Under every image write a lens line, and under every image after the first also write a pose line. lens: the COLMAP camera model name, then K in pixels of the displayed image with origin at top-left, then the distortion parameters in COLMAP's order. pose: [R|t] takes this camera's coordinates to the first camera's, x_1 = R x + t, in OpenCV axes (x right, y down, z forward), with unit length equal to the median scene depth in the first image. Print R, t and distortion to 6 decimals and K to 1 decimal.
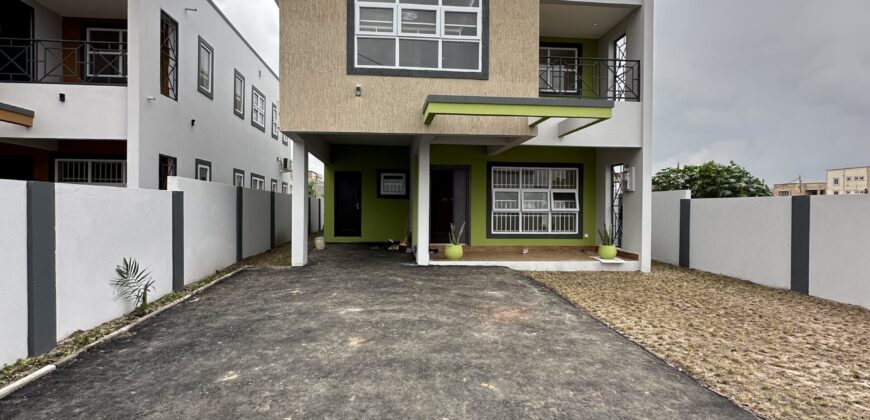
lens RADIAL K [[494.1, 0, 435.0], [0, 494.1, 210.0], [0, 0, 1]] dist [-0.000197, 0.000182]
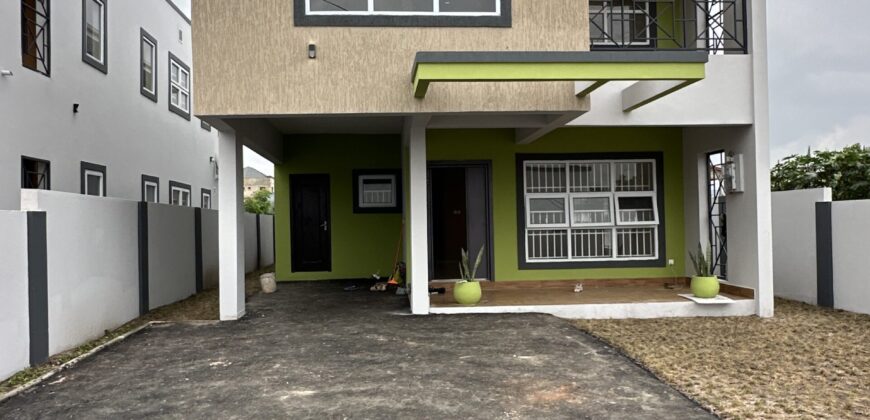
lens RADIAL K [[698.0, 0, 435.0], [0, 698.0, 210.0], [0, 0, 1]] dist [0.002470, -0.003443]
pose [[0.999264, -0.027034, -0.027210, 0.023256], [0.026381, 0.999362, -0.024074, -0.003030], [0.027844, 0.023339, 0.999340, 0.074746]]
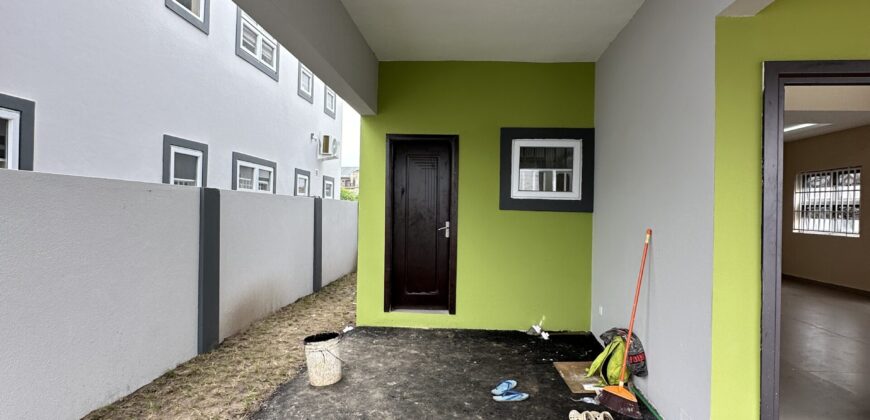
lens RADIAL K [[494.1, 0, 435.0], [0, 494.1, 210.0], [0, 0, 1]] dist [-0.000197, 0.000182]
pose [[0.982284, 0.013974, -0.186876, -0.124225], [-0.016674, 0.999778, -0.012880, -0.022495], [0.186654, 0.015768, 0.982299, 0.812403]]
